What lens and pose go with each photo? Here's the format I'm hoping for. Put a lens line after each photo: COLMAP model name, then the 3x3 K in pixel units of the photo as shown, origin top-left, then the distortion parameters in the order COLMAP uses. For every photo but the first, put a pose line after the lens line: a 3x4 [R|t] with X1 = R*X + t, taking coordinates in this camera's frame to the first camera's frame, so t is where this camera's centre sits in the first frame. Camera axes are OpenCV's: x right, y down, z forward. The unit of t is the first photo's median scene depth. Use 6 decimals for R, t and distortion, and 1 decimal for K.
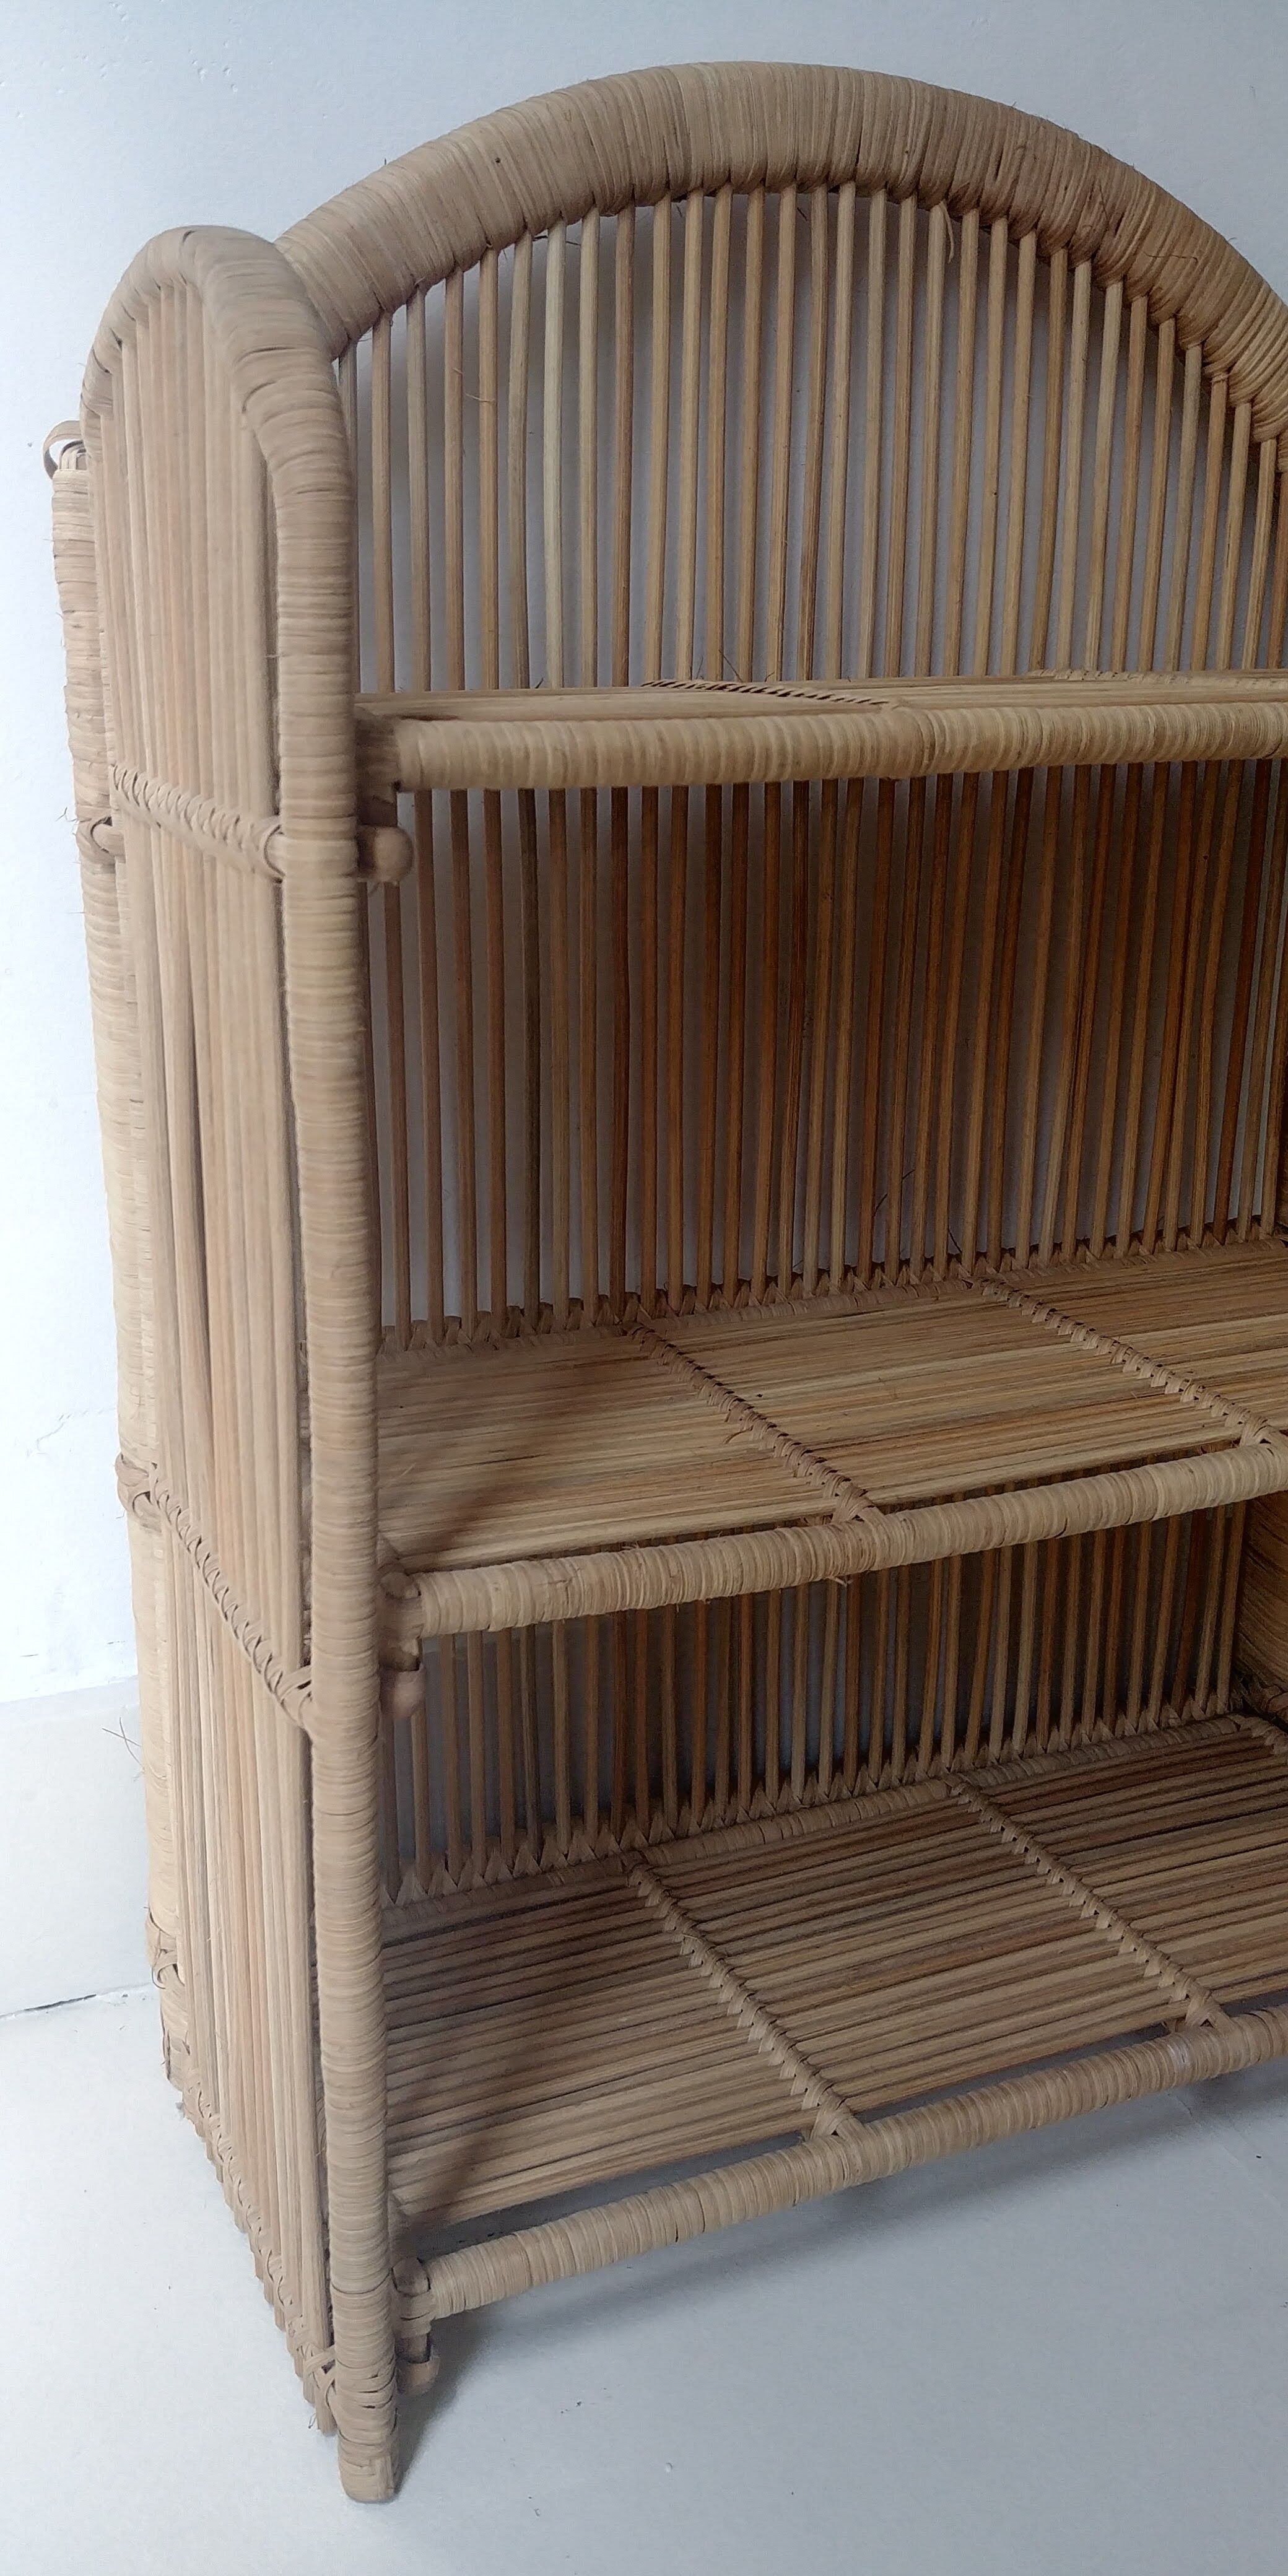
lens RADIAL K [[2277.6, 0, 644.0], [0, 2277.6, 1288.0], [0, 0, 1]] dist [0.000874, -0.000257]
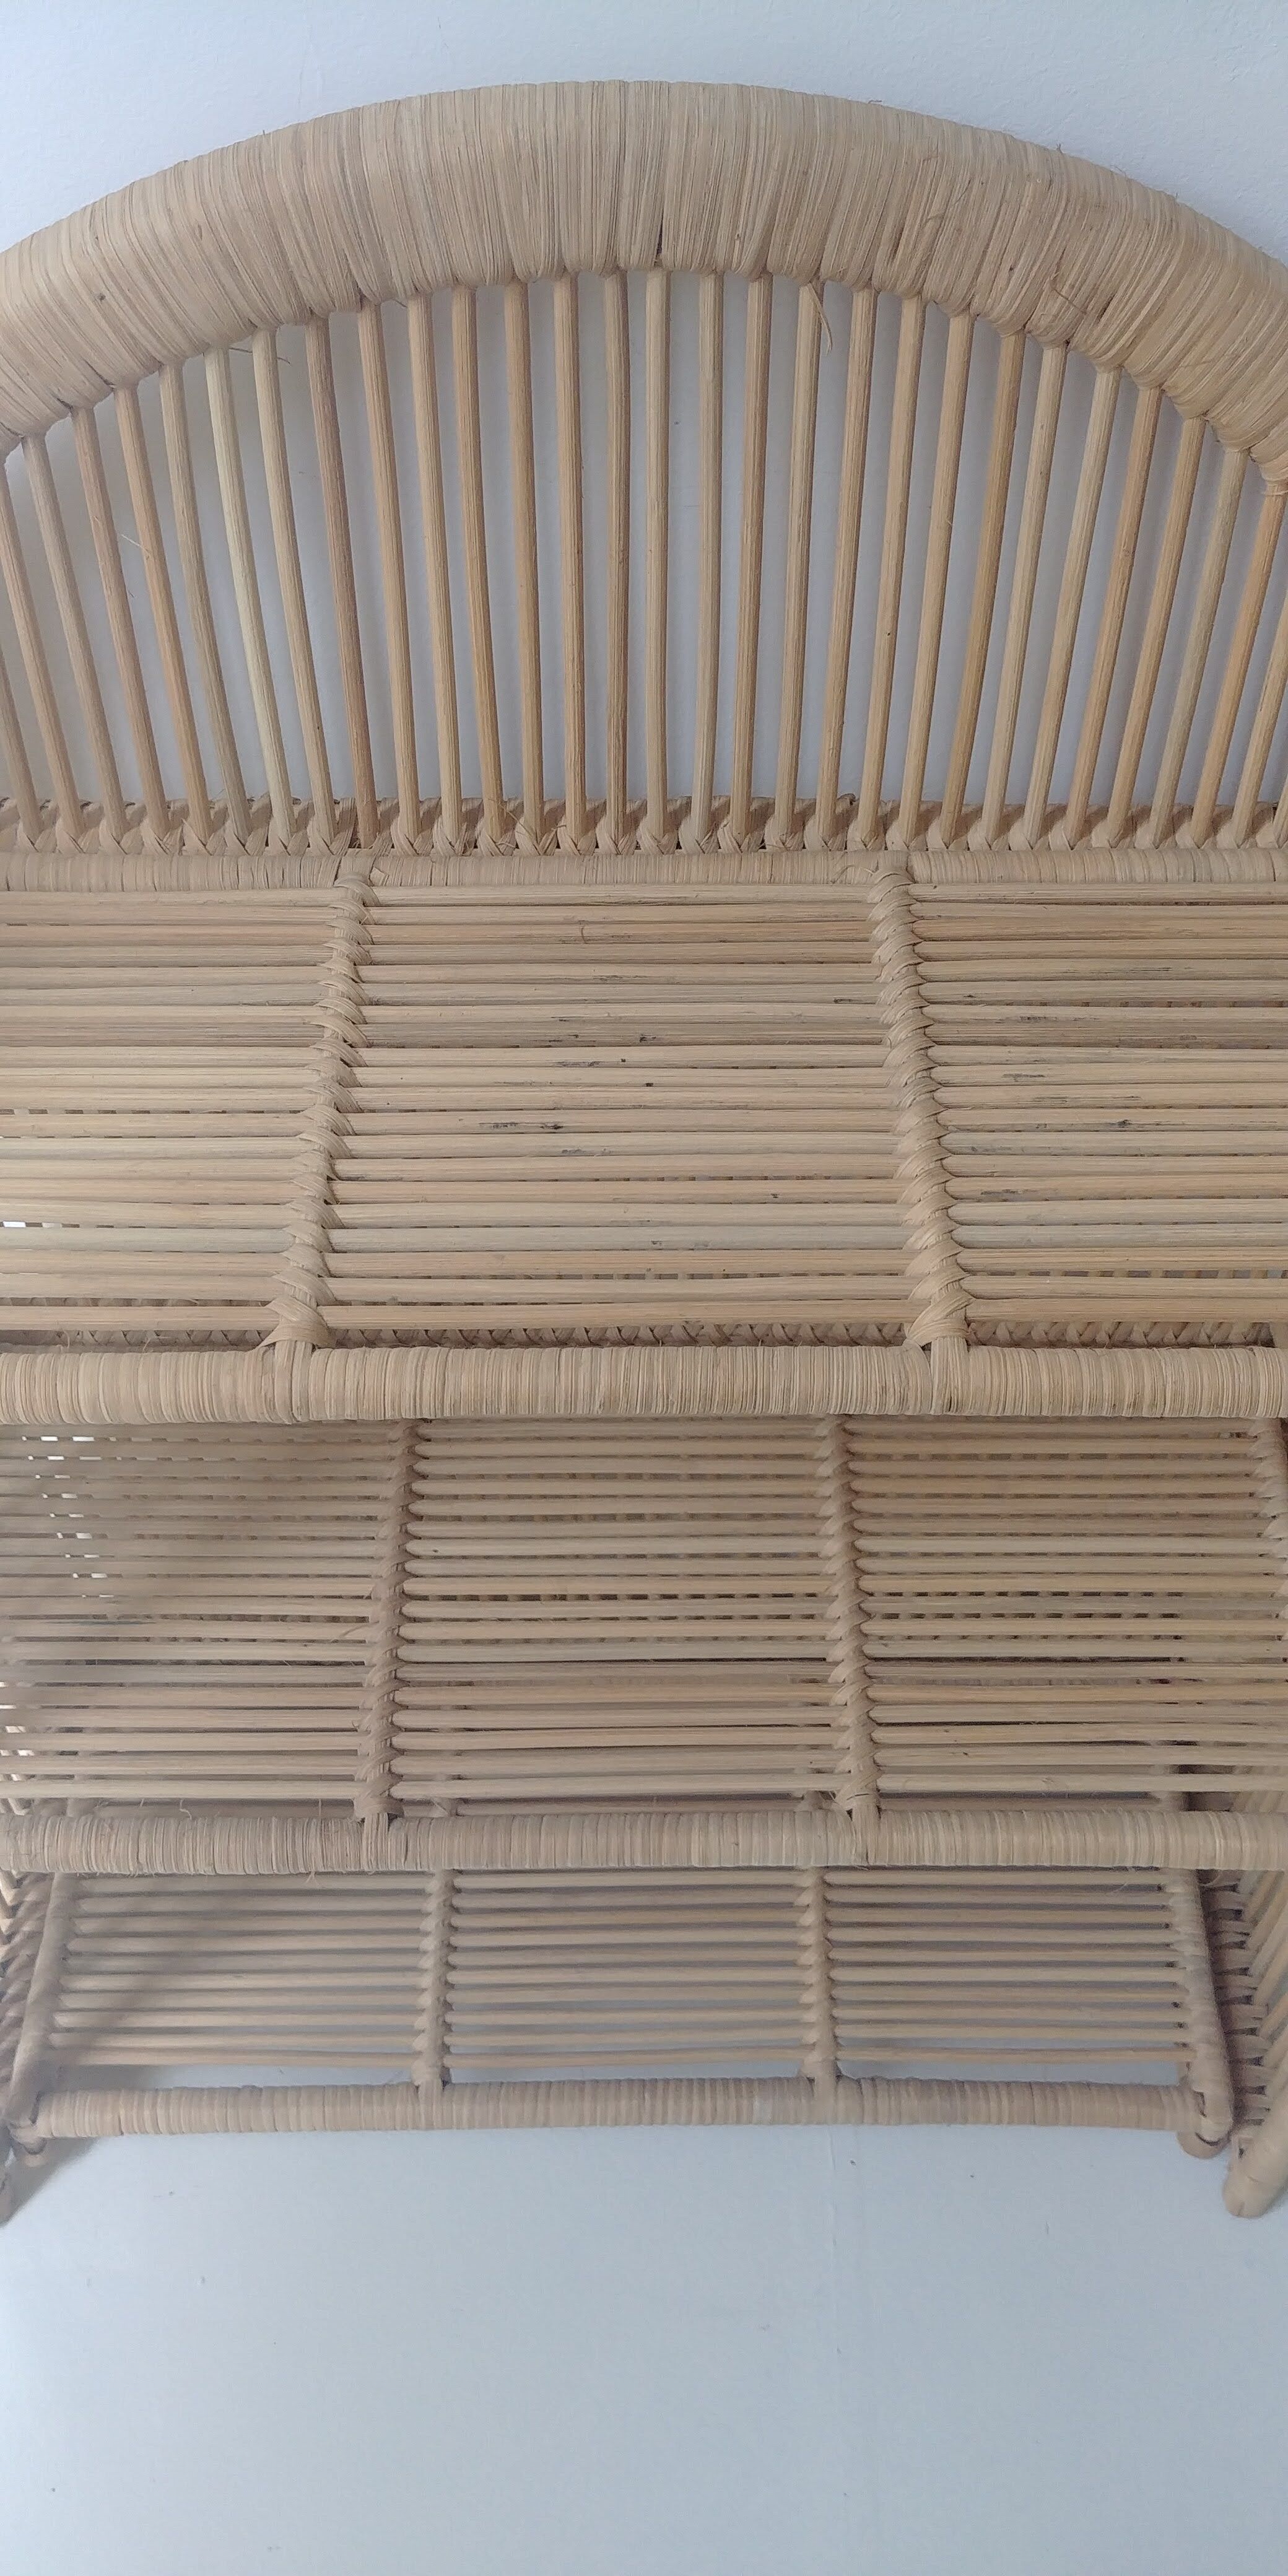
lens RADIAL K [[2277.6, 0, 644.0], [0, 2277.6, 1288.0], [0, 0, 1]] dist [0.000874, -0.000257]
pose [[0.922245, 0.298141, -0.246124, 0.347121], [-0.112557, 0.816110, 0.566830, -0.621186], [0.369859, -0.495053, 0.786211, 0.302680]]
